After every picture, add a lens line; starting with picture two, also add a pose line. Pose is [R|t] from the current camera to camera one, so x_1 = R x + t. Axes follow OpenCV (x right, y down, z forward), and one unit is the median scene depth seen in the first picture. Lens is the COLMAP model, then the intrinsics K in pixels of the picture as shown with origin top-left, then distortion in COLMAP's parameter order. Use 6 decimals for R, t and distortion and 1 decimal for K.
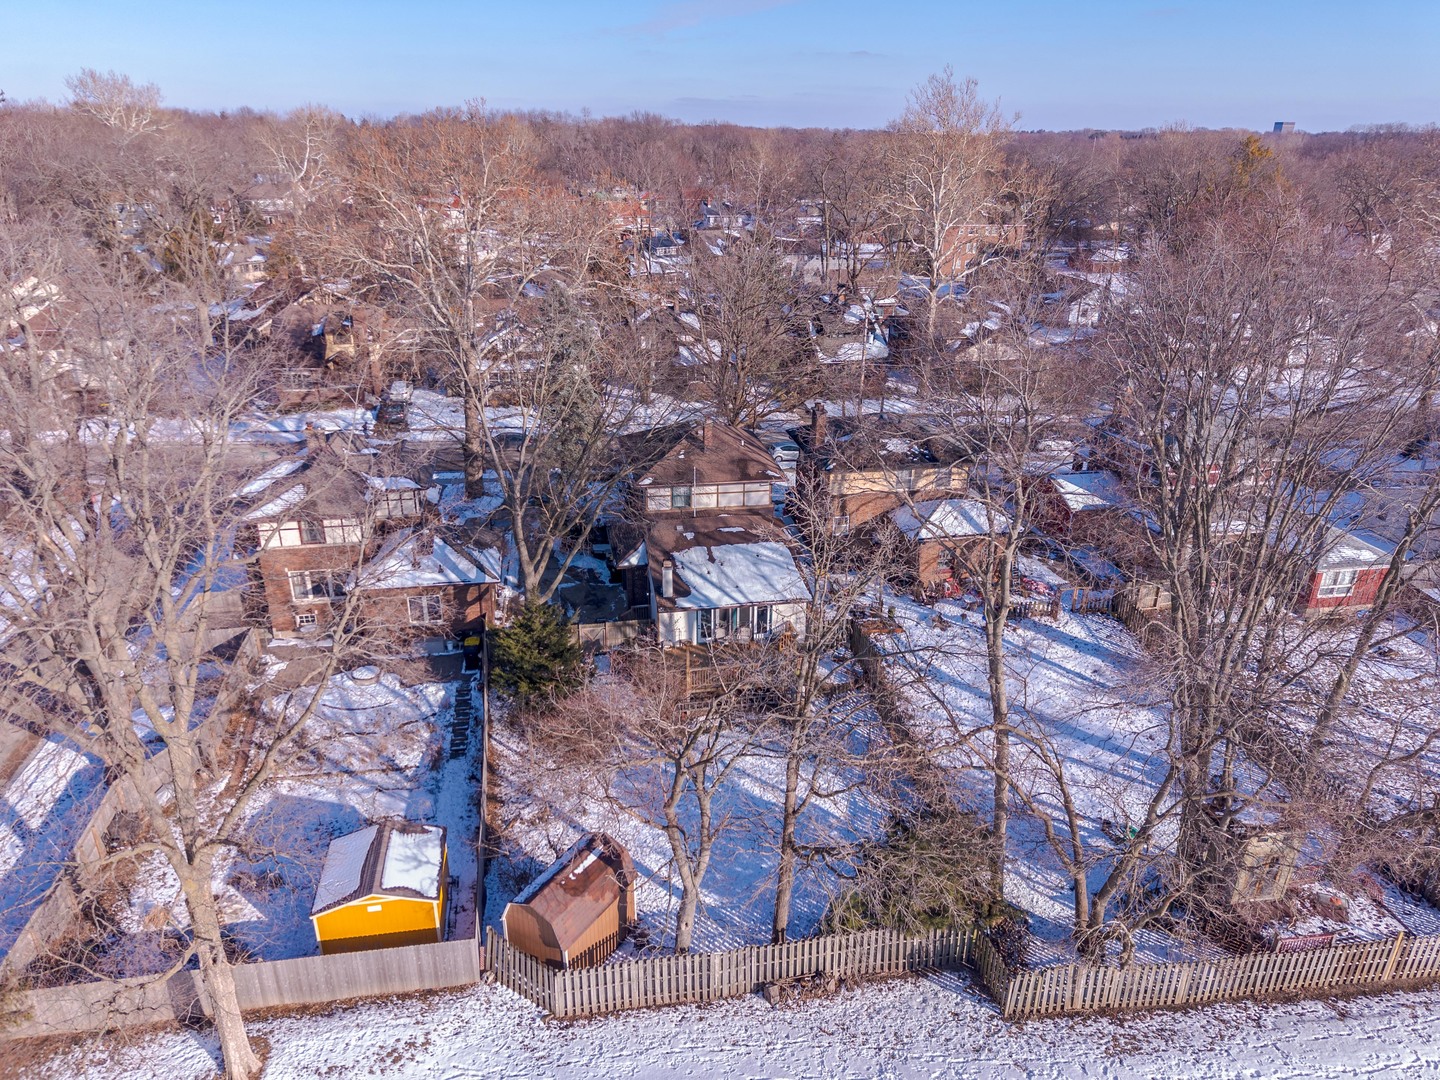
lens RADIAL K [[991.2, 0, 716.5], [0, 991.2, 587.9], [0, 0, 1]] dist [0.017285, -0.005825]
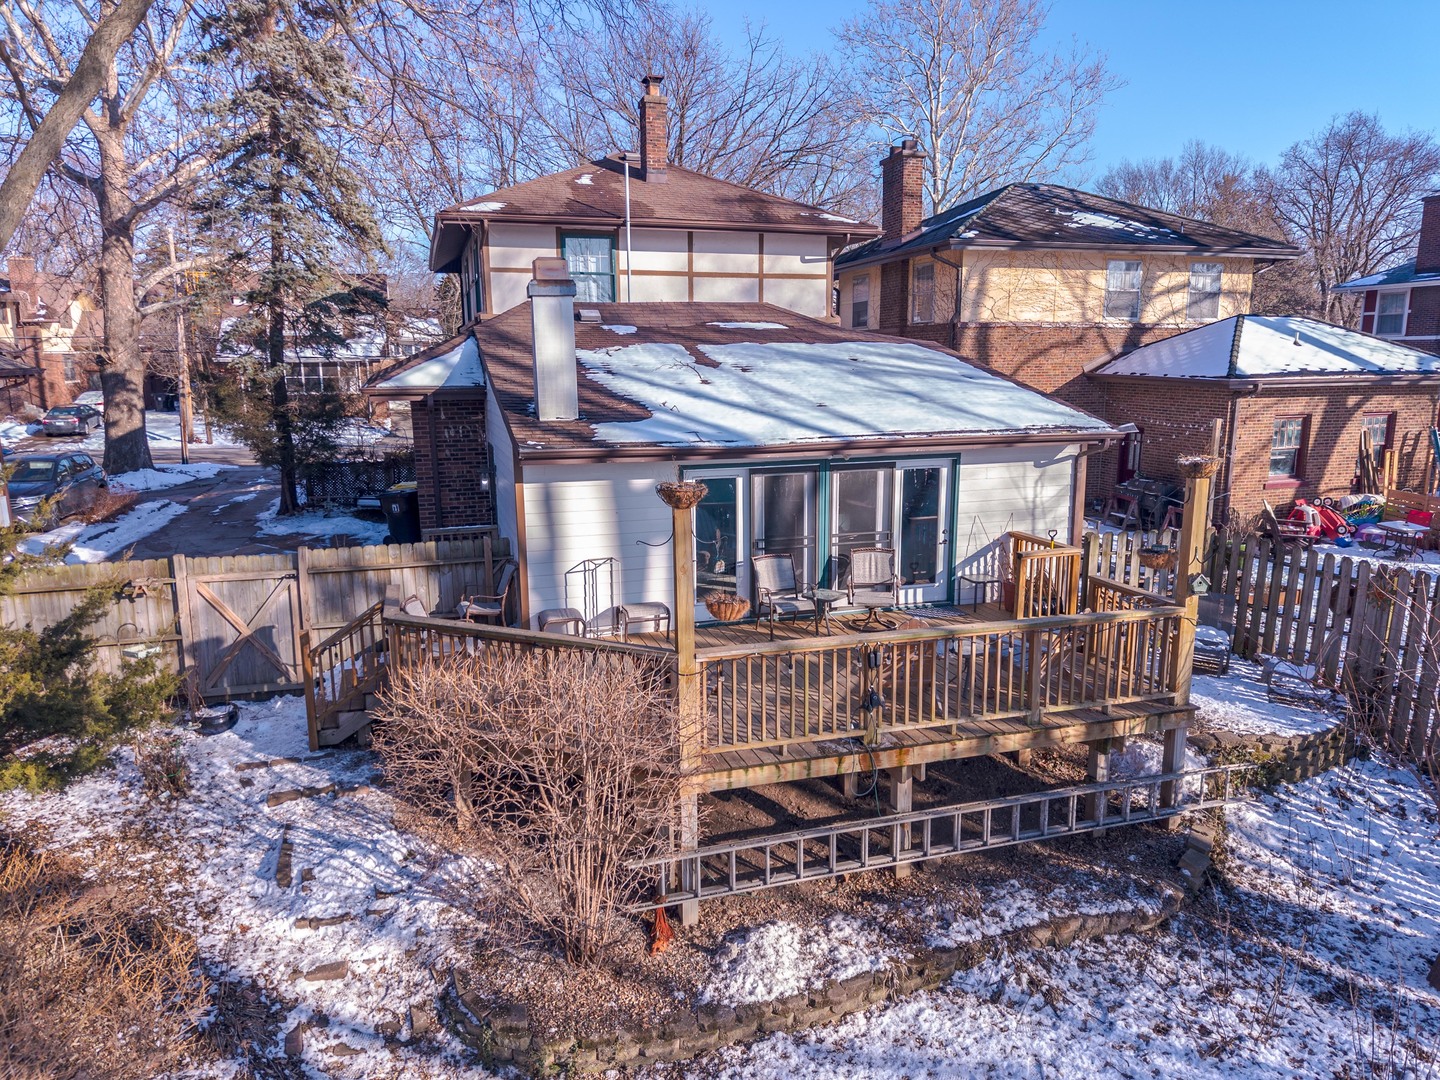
lens RADIAL K [[1033.4, 0, 720.0], [0, 1033.4, 540.0], [0, 0, 1]] dist [0.029815, -0.001579]
pose [[0.992596, -0.027601, 0.118284, -0.040555], [0.053310, 0.974026, -0.220073, 0.095546], [-0.109137, 0.224749, 0.968286, 0.754584]]
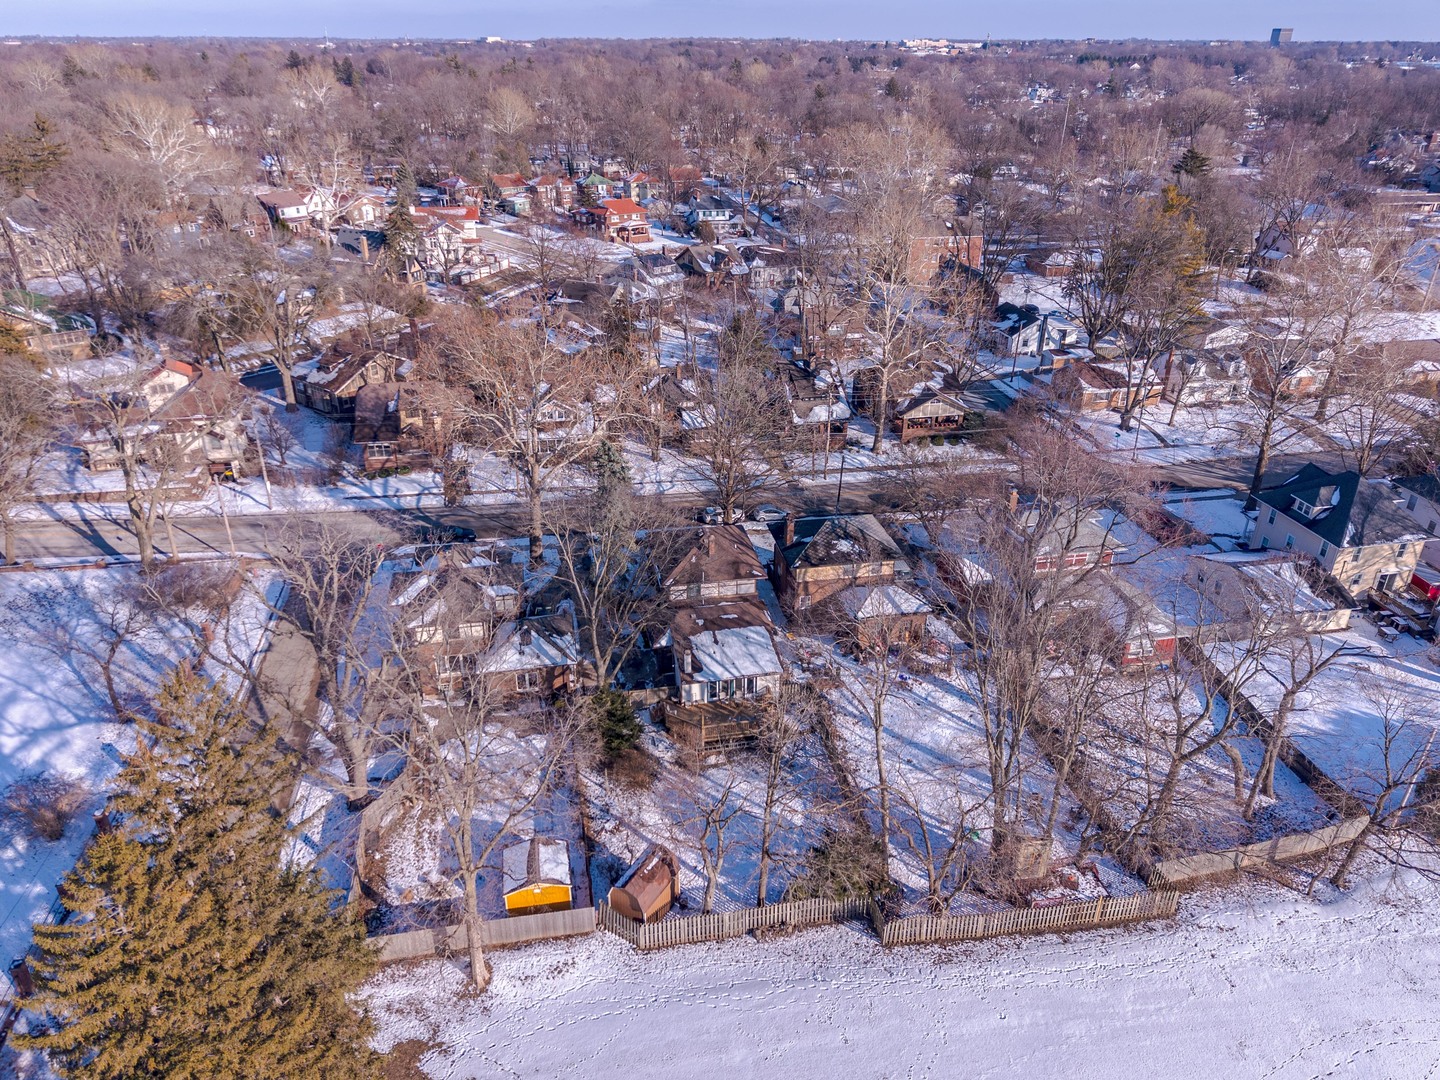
lens RADIAL K [[1033.4, 0, 720.0], [0, 1033.4, 540.0], [0, 0, 1]] dist [0.029815, -0.001579]
pose [[0.999806, -0.007188, 0.018329, -0.027695], [0.006446, 0.999169, 0.040243, -0.257833], [-0.018603, -0.040117, 0.999022, -0.574476]]
